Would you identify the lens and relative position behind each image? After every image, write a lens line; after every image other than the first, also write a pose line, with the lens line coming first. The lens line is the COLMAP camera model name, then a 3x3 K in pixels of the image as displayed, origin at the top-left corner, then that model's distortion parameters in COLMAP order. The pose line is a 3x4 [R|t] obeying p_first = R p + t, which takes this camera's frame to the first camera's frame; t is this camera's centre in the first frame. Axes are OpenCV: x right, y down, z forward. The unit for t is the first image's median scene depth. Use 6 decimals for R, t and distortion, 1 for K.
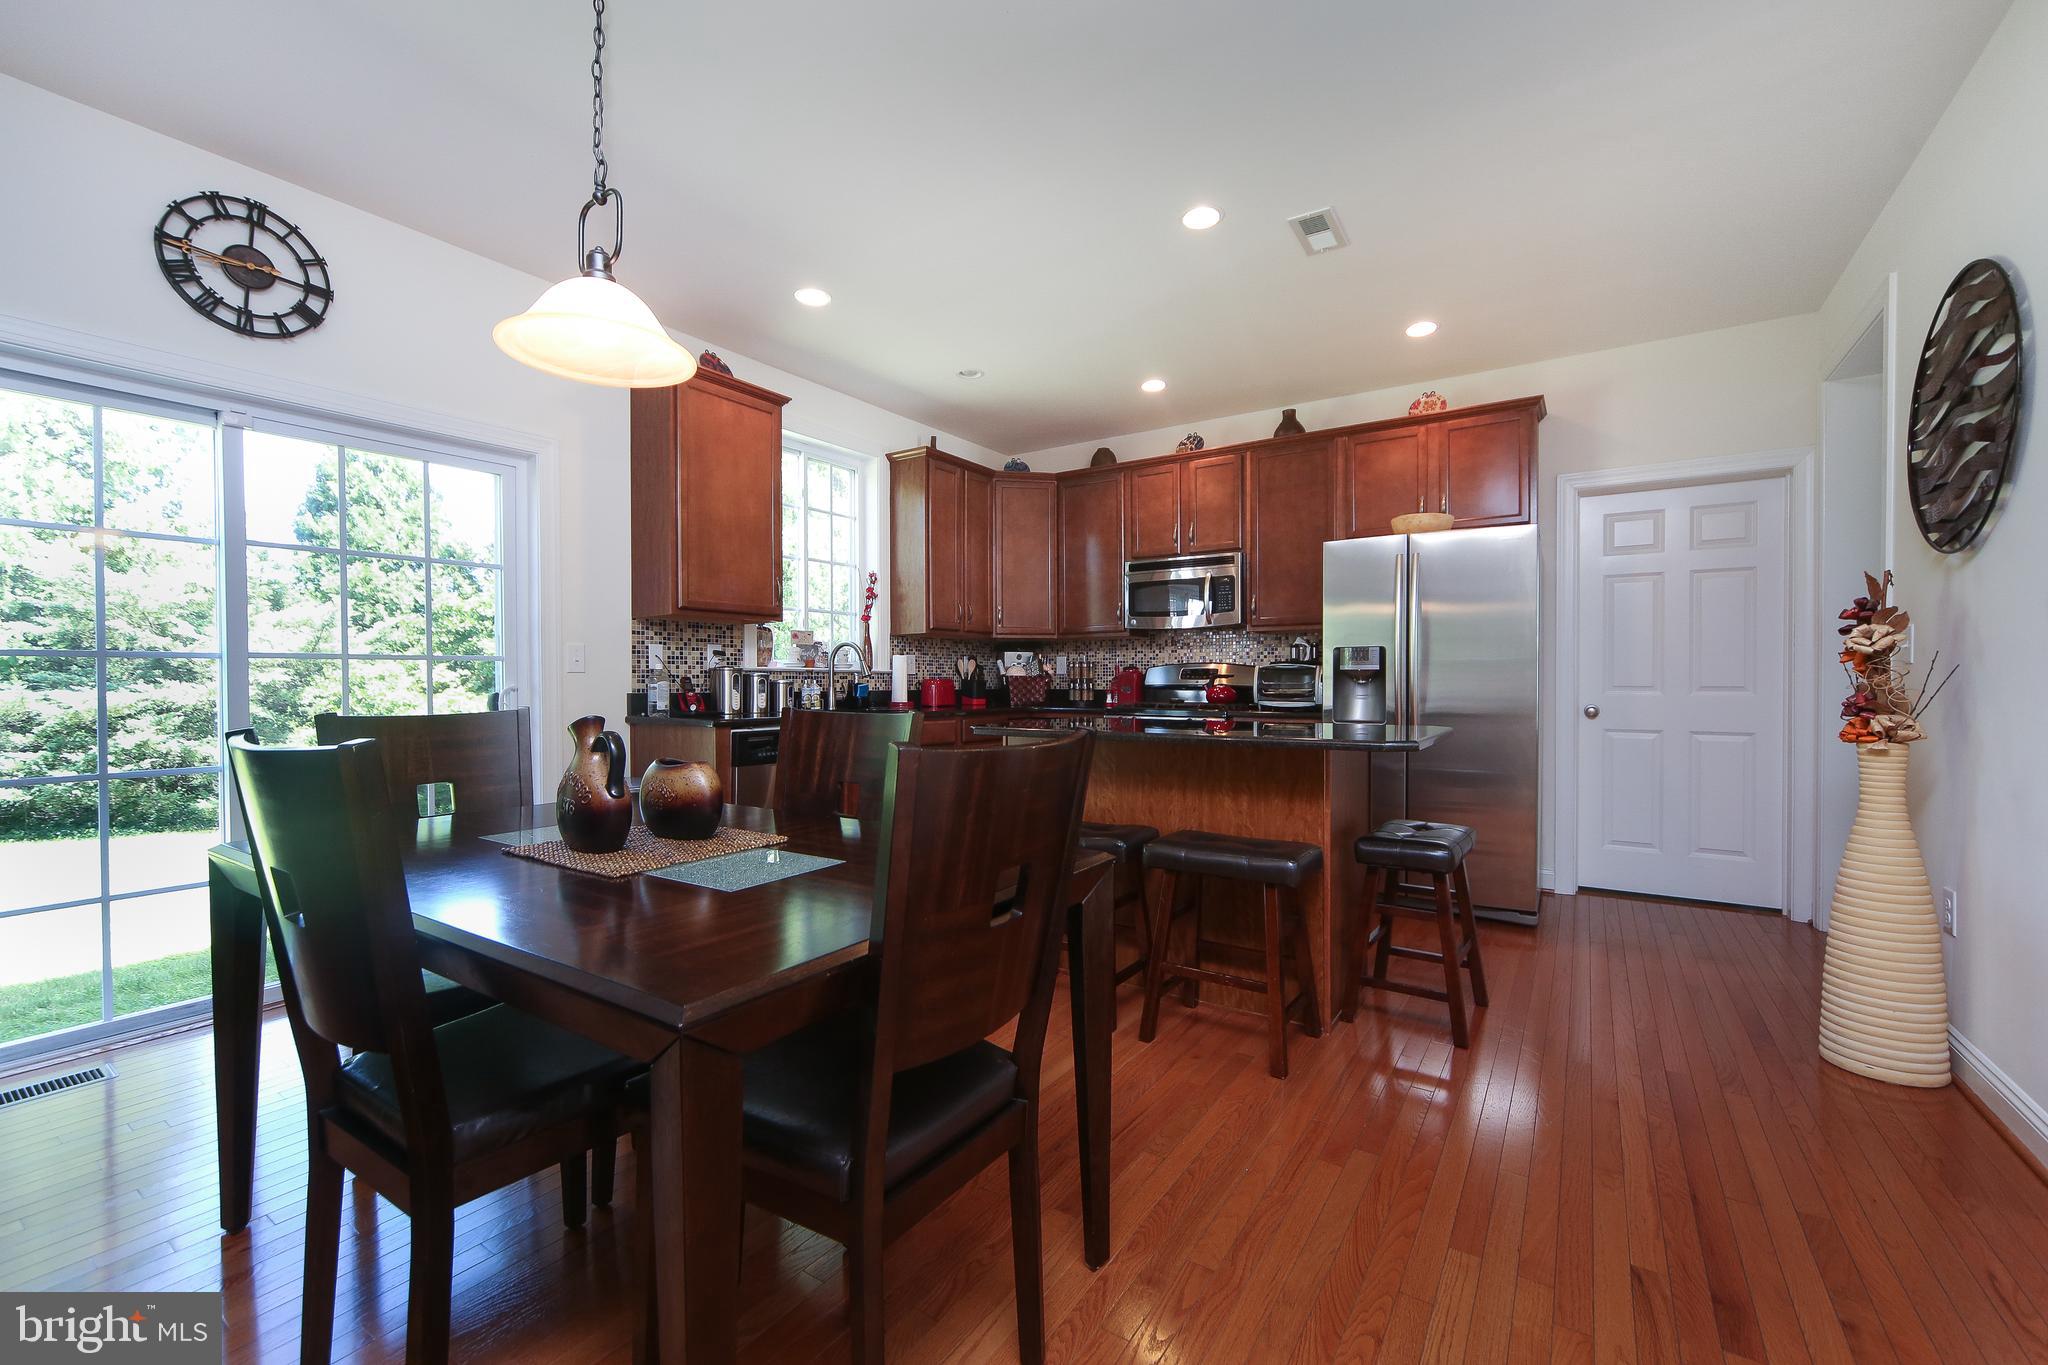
lens RADIAL K [[852.6, 0, 1032.1], [0, 852.6, 683.1], [0, 0, 1]] dist [-0.000168, 0.000362]
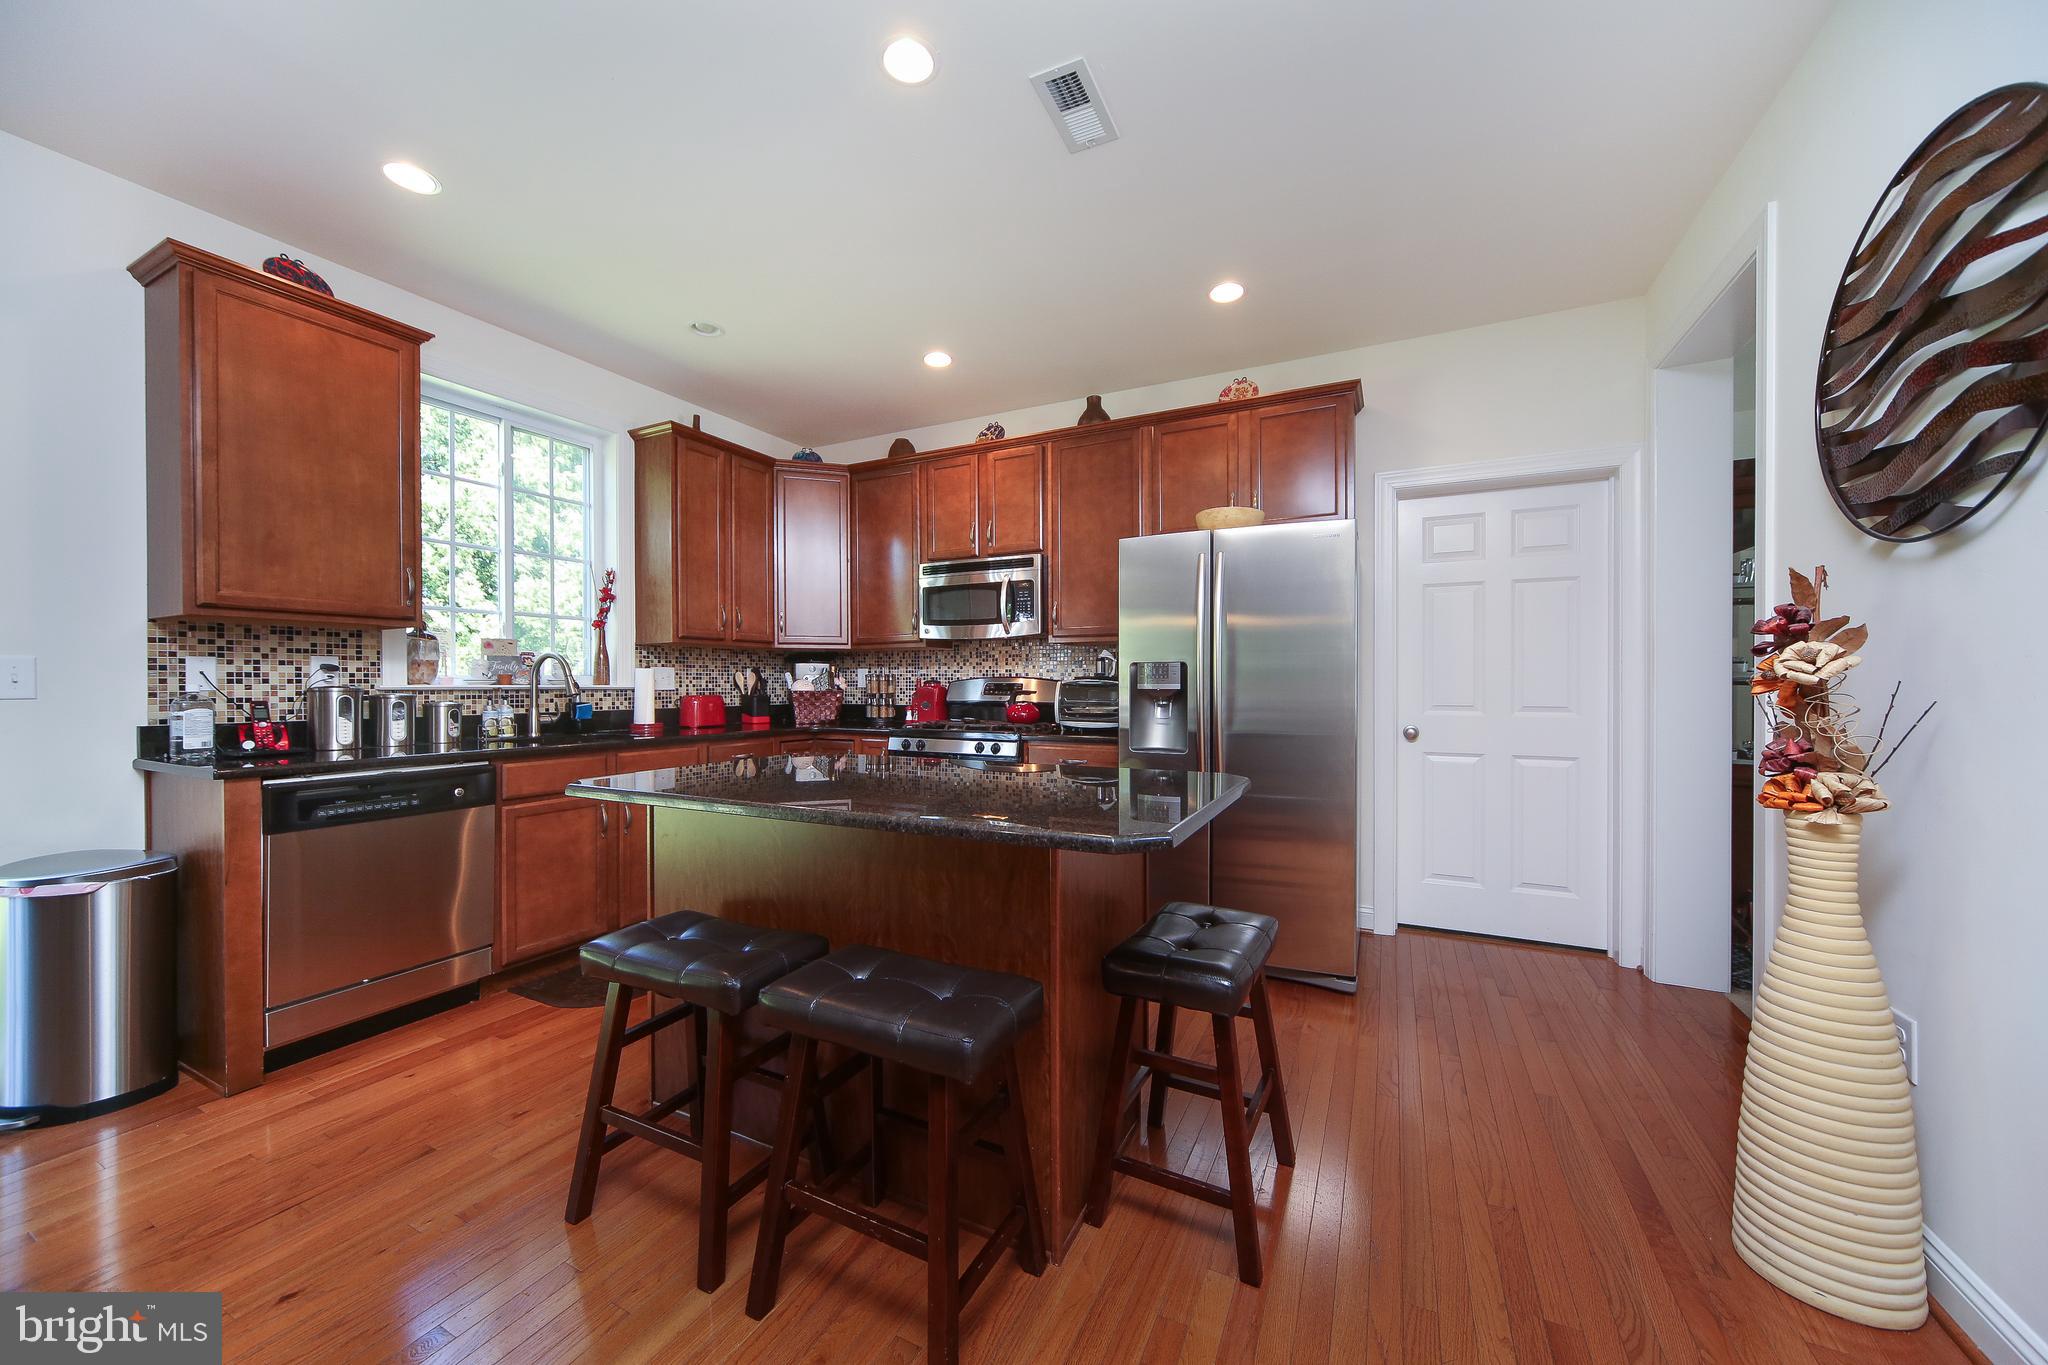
lens RADIAL K [[755.1, 0, 1017.0], [0, 755.1, 681.2], [0, 0, 1]] dist [-0.003268, -0.000207]
pose [[0.993328, 0.000399, 0.115326, 0.182047], [0.000302, 0.999982, -0.006062, -0.022273], [-0.115327, 0.006057, 0.993309, 0.311918]]
